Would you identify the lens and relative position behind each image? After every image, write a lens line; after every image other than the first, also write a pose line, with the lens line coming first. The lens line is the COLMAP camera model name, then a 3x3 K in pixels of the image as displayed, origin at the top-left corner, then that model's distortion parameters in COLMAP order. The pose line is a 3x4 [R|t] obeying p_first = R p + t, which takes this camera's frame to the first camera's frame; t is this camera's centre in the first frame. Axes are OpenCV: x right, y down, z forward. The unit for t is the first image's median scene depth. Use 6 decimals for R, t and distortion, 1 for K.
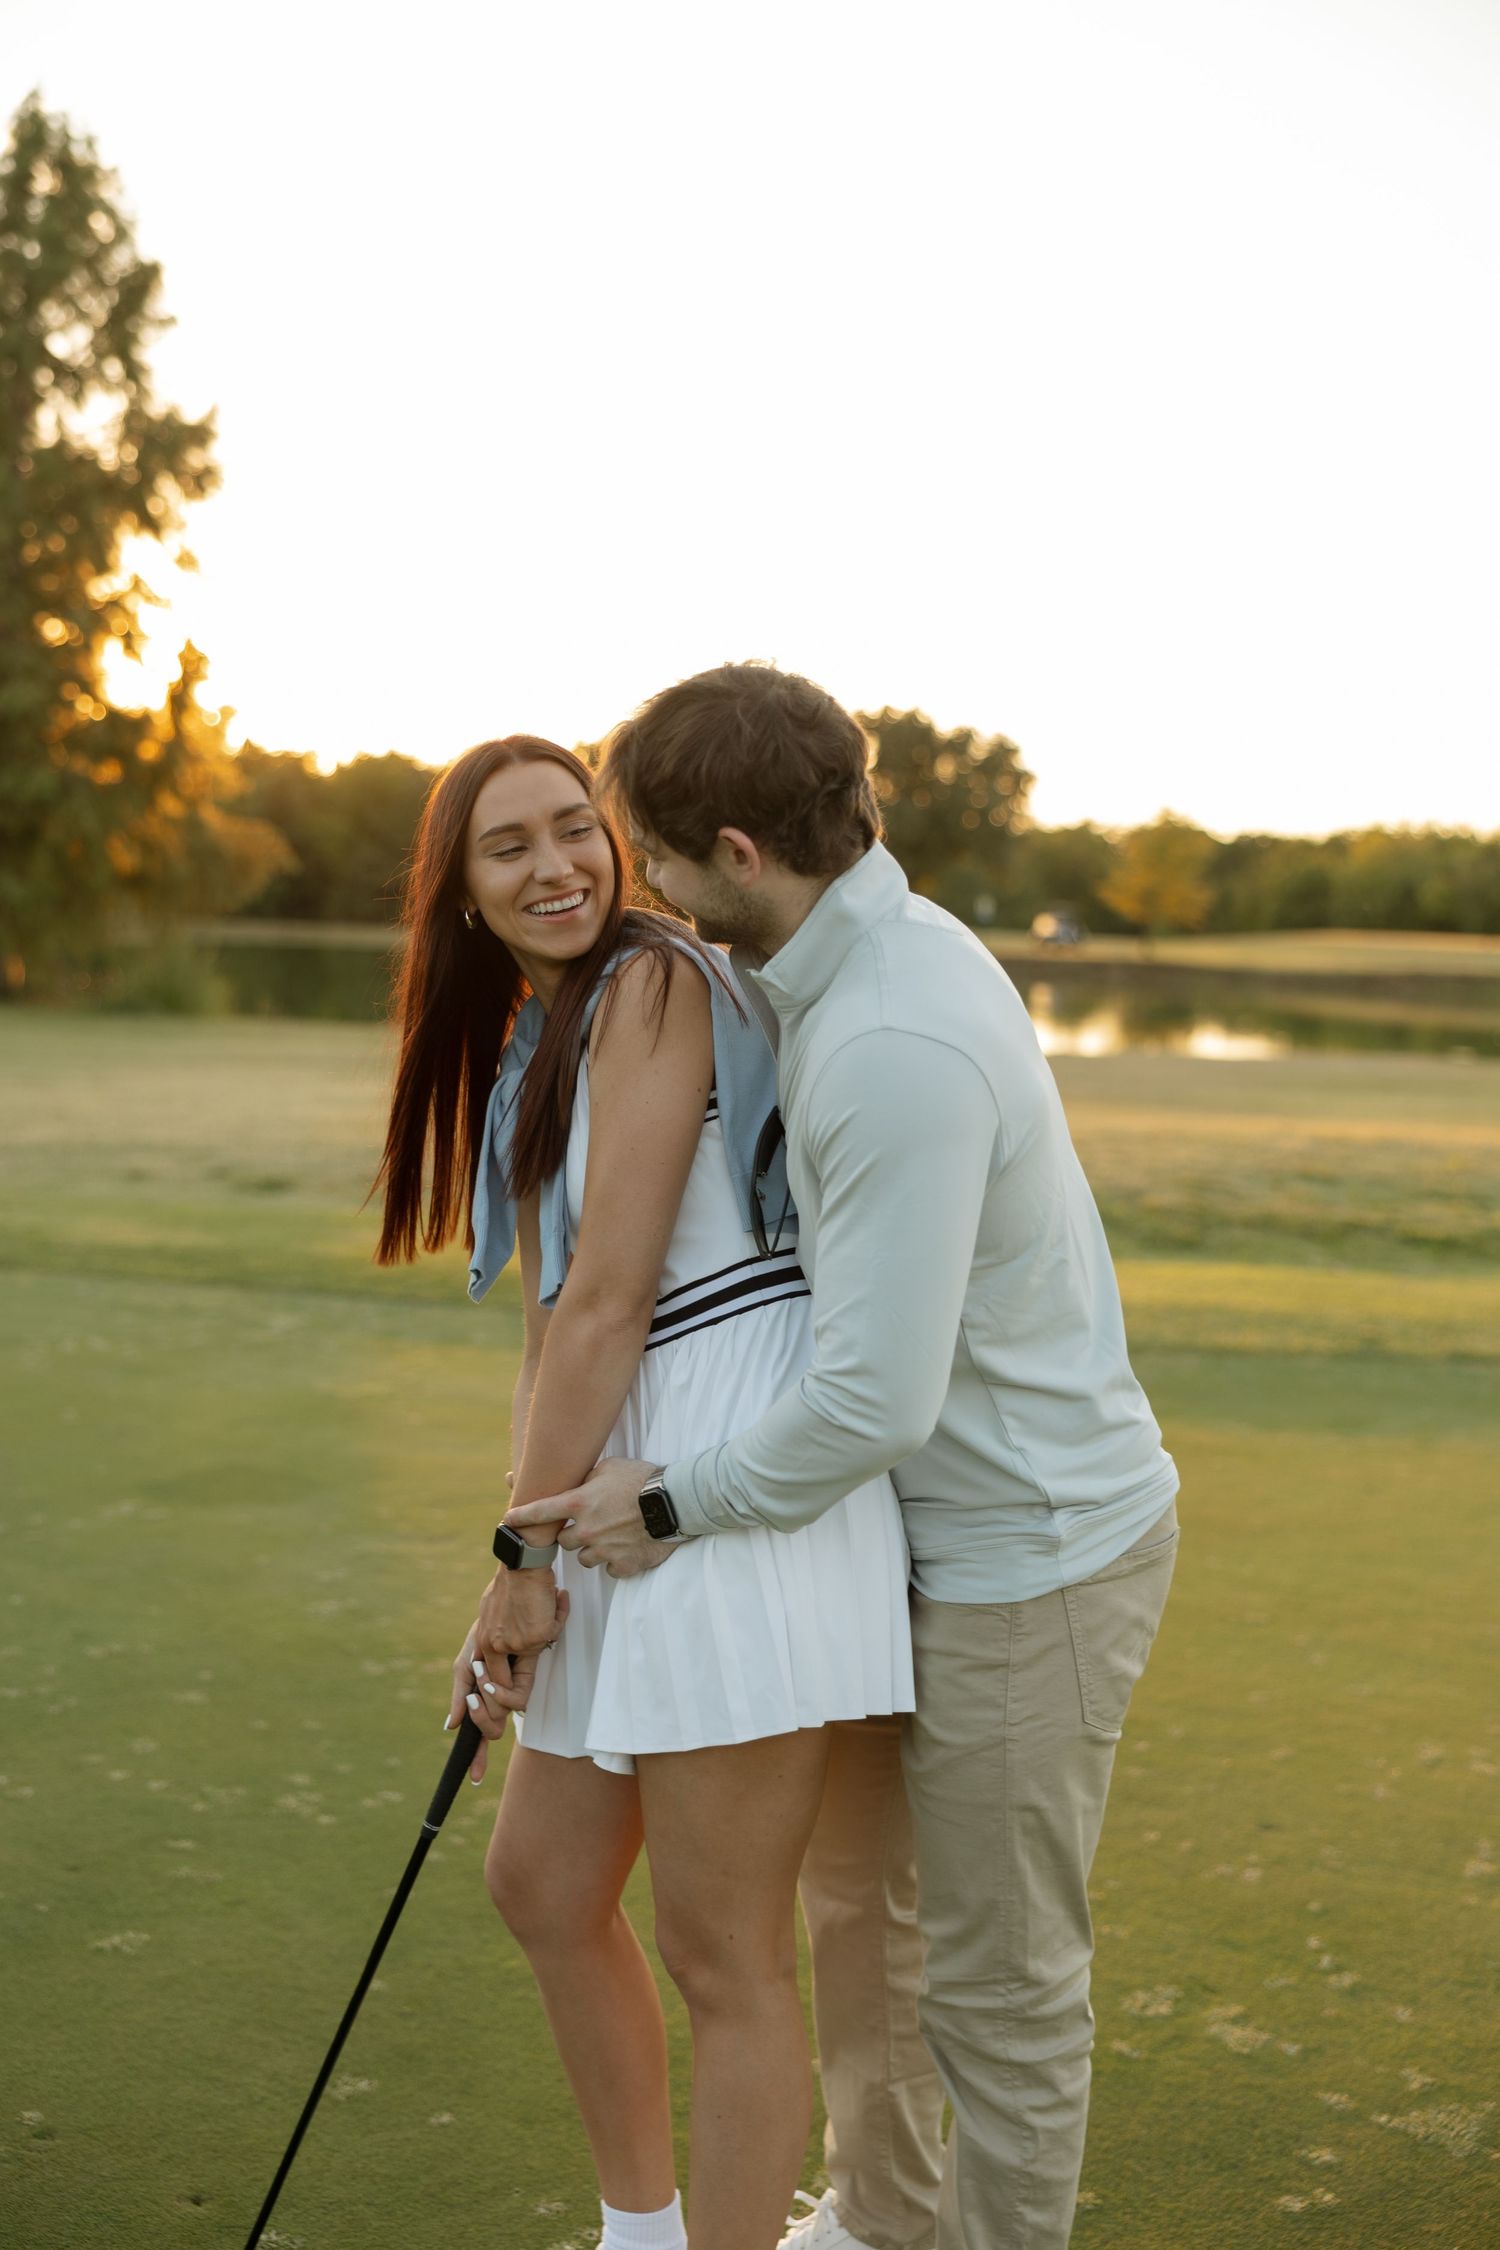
lens RADIAL K [[2664.6, 0, 750.0], [0, 2664.6, 1125.0], [0, 0, 1]] dist [0.013021, -0.014782]
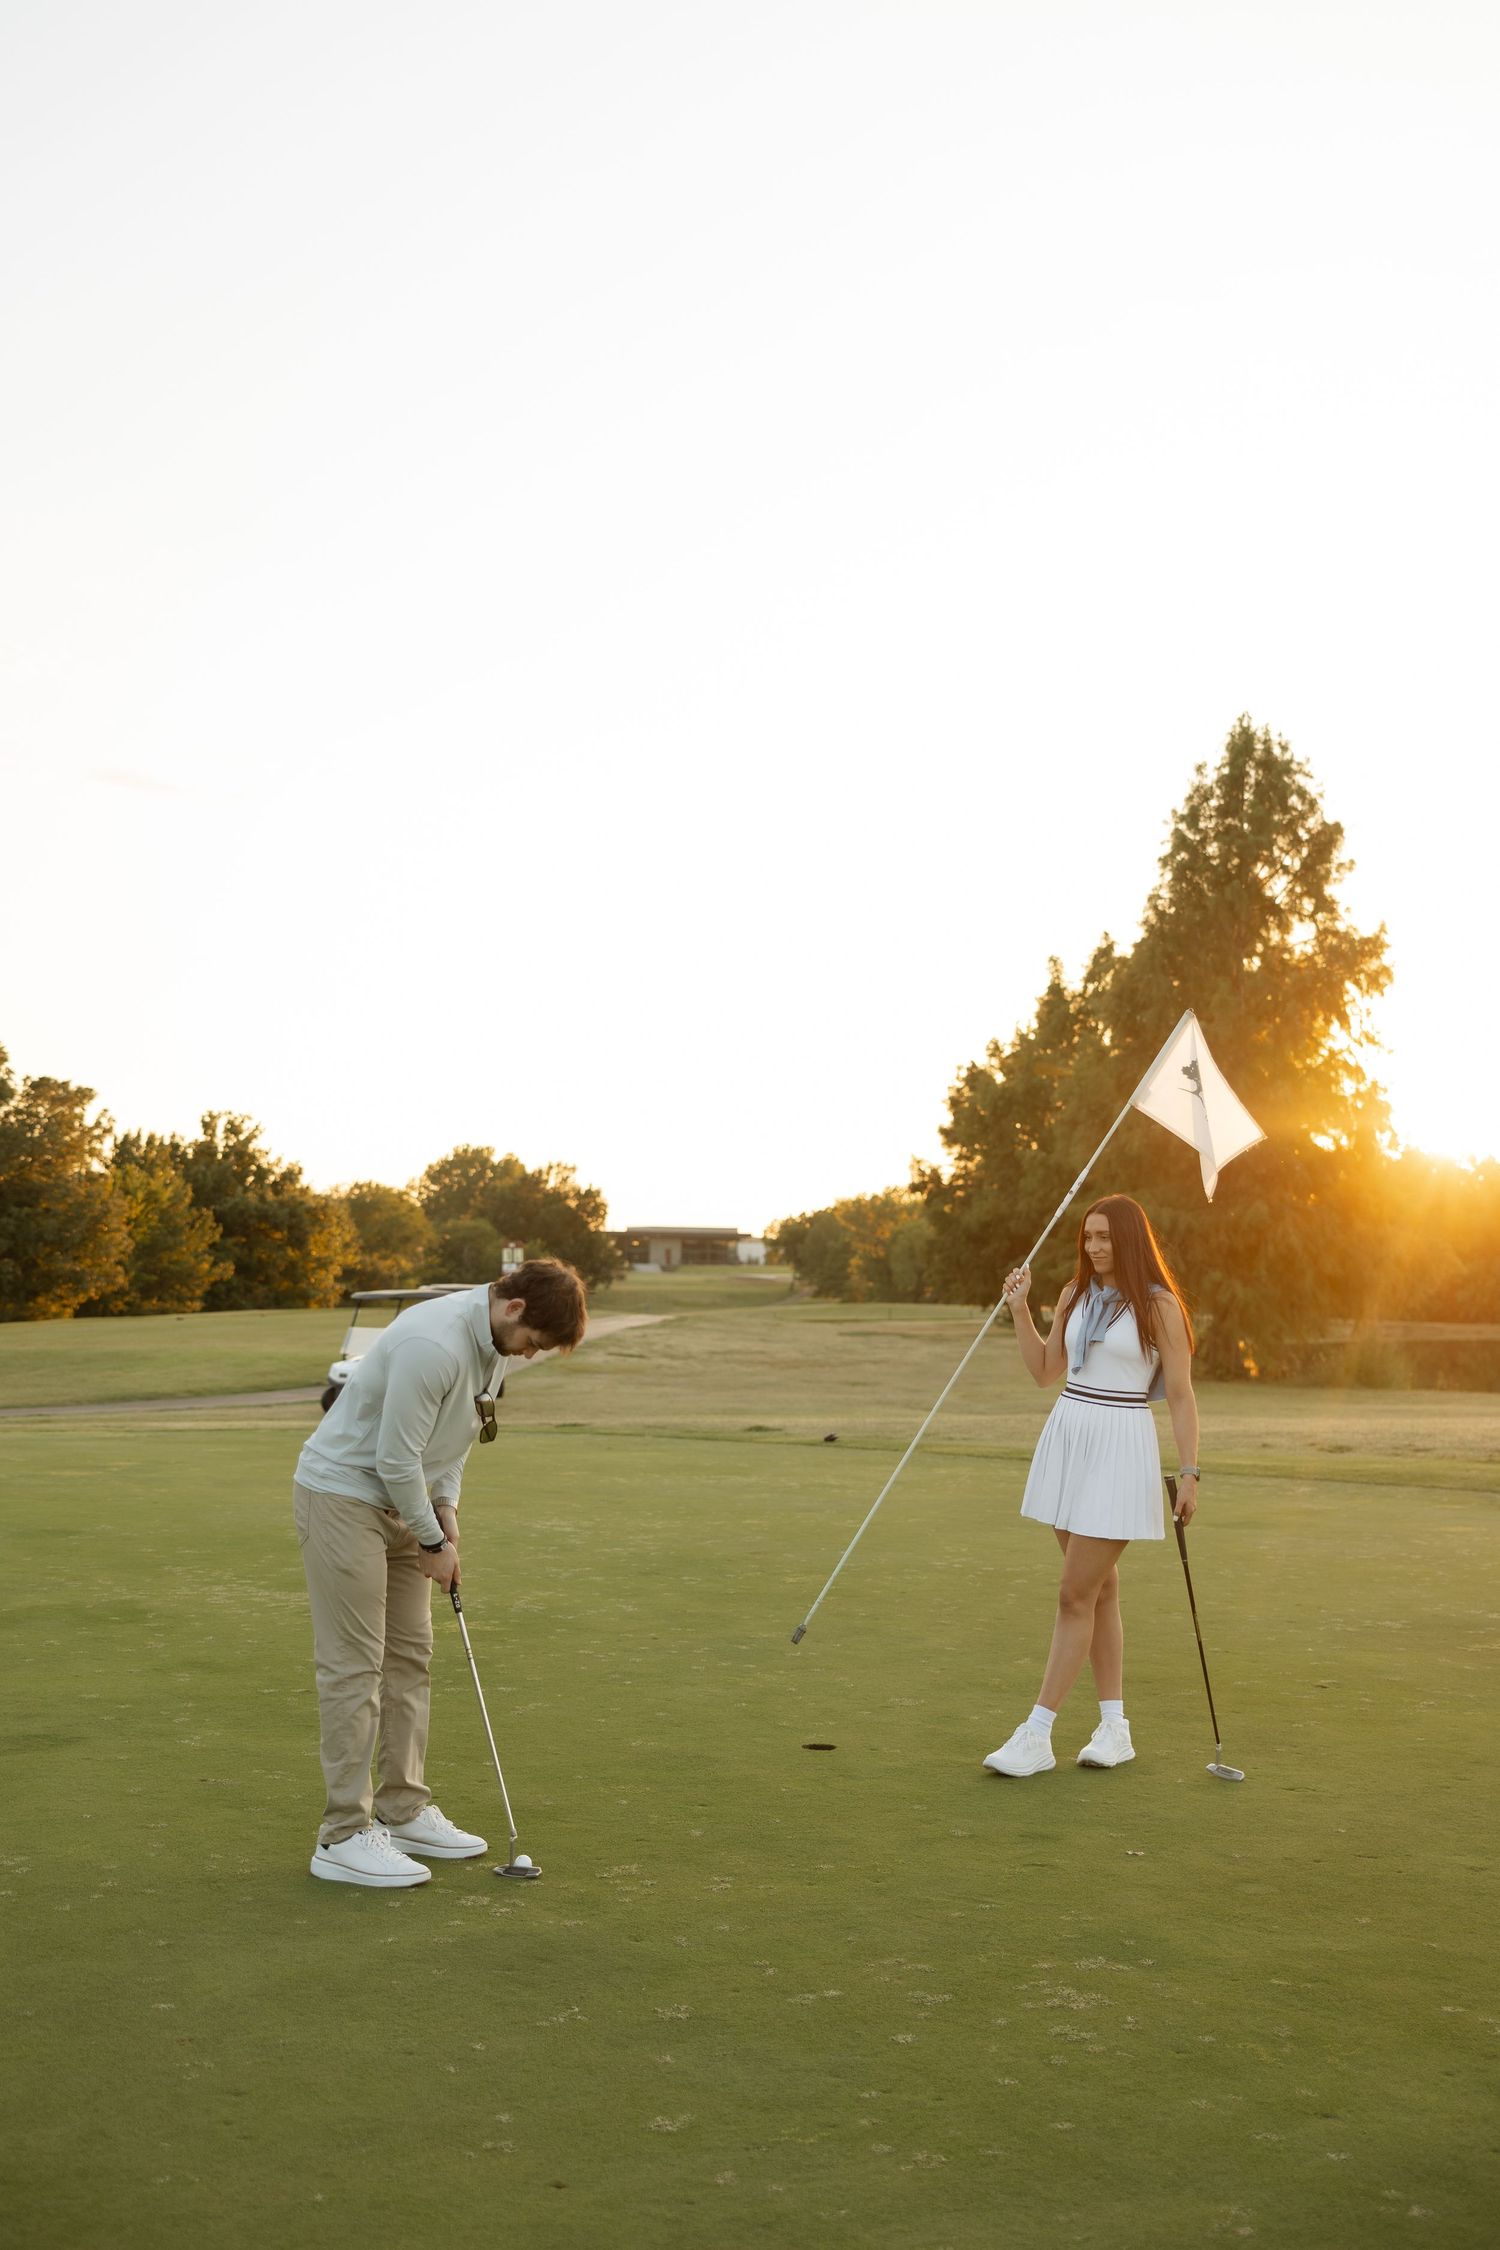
lens RADIAL K [[2547.6, 0, 711.1], [0, 2547.6, 1027.1], [0, 0, 1]] dist [0.017175, -0.016144]
pose [[0.881239, -0.079827, -0.465882, 0.085837], [-0.012468, 0.981367, -0.191737, 0.025272], [0.472507, 0.174775, 0.863823, -0.227364]]
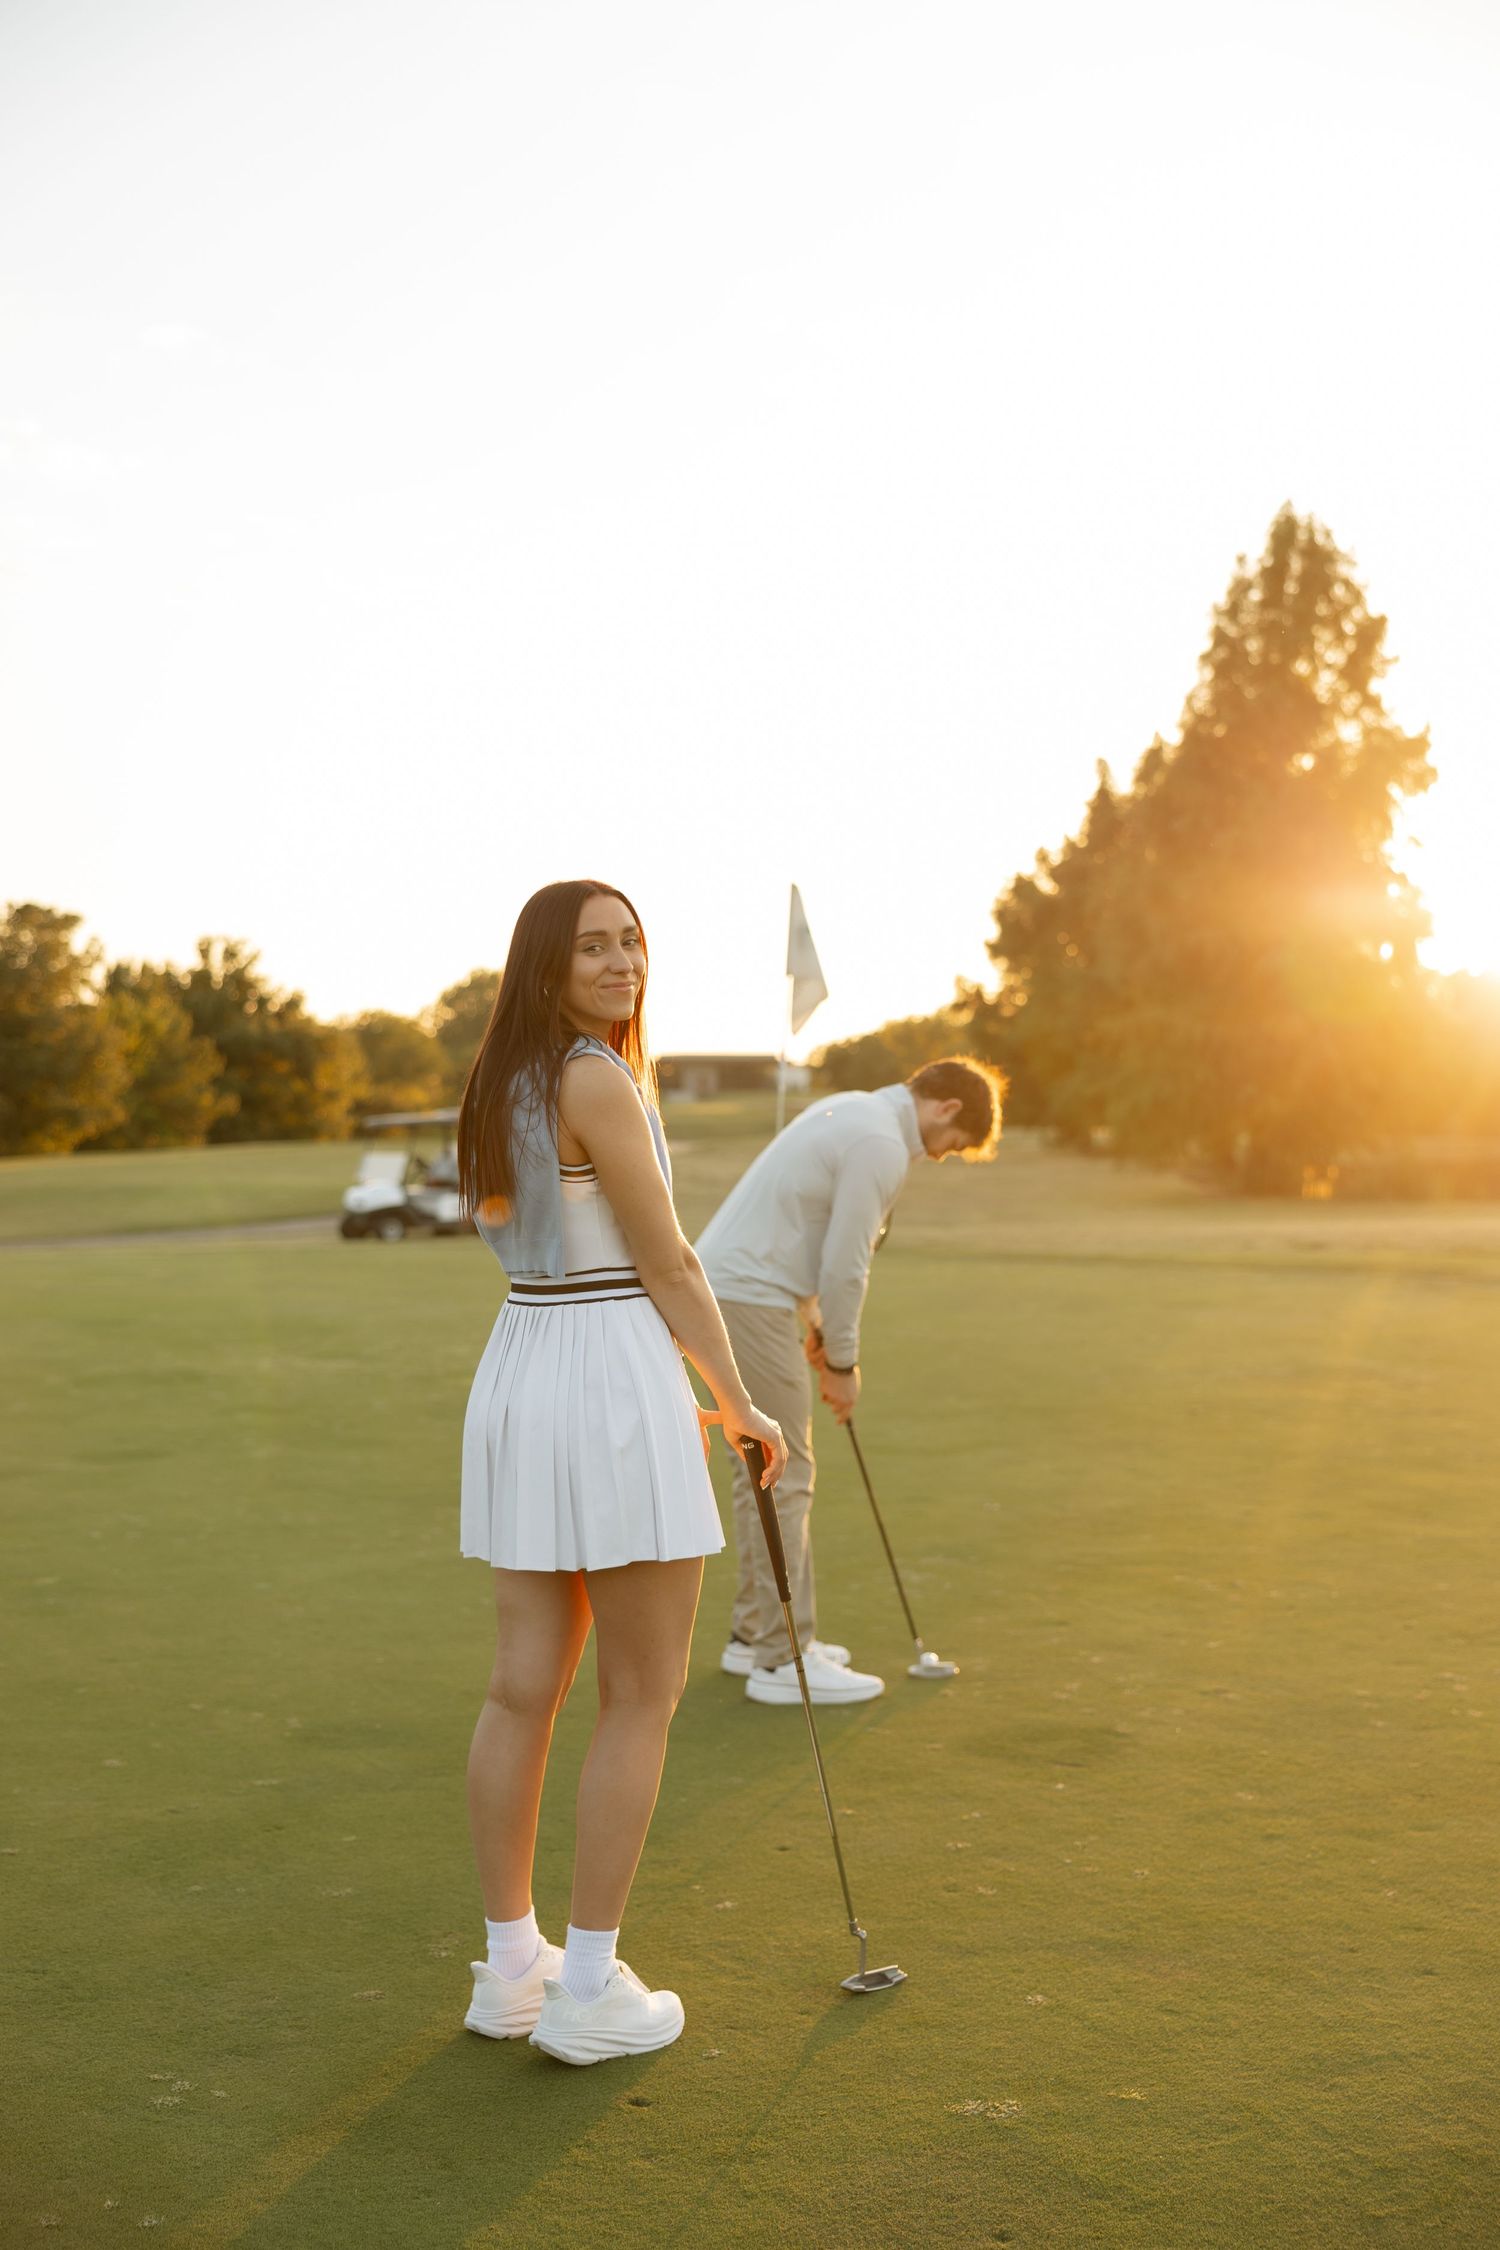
lens RADIAL K [[2789.8, 0, 750.0], [0, 2789.8, 1125.0], [0, 0, 1]] dist [0.017378, 0.028864]
pose [[0.880098, -0.044668, -0.472686, 0.127607], [0.002976, 0.996064, -0.088584, 0.035404], [0.474782, 0.076556, 0.876767, -0.286573]]
